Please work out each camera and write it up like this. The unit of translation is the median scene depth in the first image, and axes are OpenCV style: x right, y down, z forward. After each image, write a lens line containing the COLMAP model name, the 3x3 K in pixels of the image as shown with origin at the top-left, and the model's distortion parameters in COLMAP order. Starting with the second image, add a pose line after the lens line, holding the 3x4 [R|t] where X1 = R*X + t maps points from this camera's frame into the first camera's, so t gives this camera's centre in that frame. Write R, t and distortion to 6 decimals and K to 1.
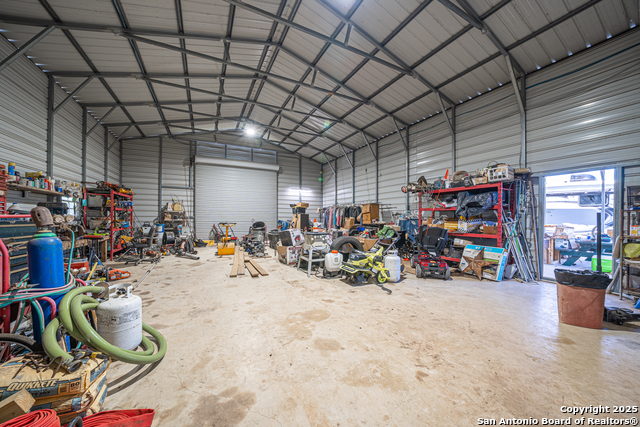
lens RADIAL K [[223.8, 0, 320.0], [0, 223.8, 213.5], [0, 0, 1]] dist [-0.000235, -0.000112]
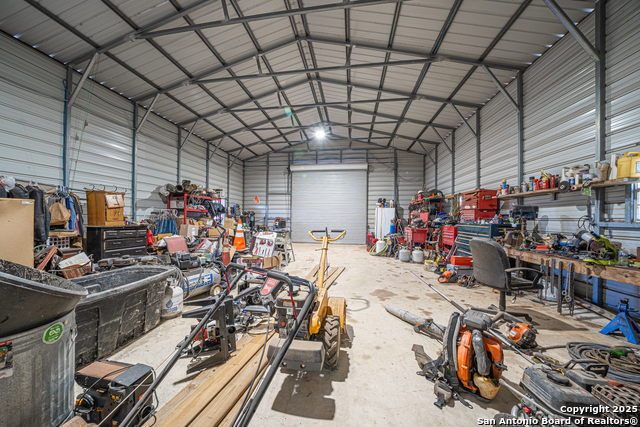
lens RADIAL K [[223.8, 0, 320.0], [0, 223.8, 213.5], [0, 0, 1]] dist [-0.000235, -0.000112]
pose [[0.816565, -0.008174, -0.577195, 0.267415], [0.002388, 0.999939, -0.010782, 0.004037], [0.577248, 0.007426, 0.816535, 0.173917]]
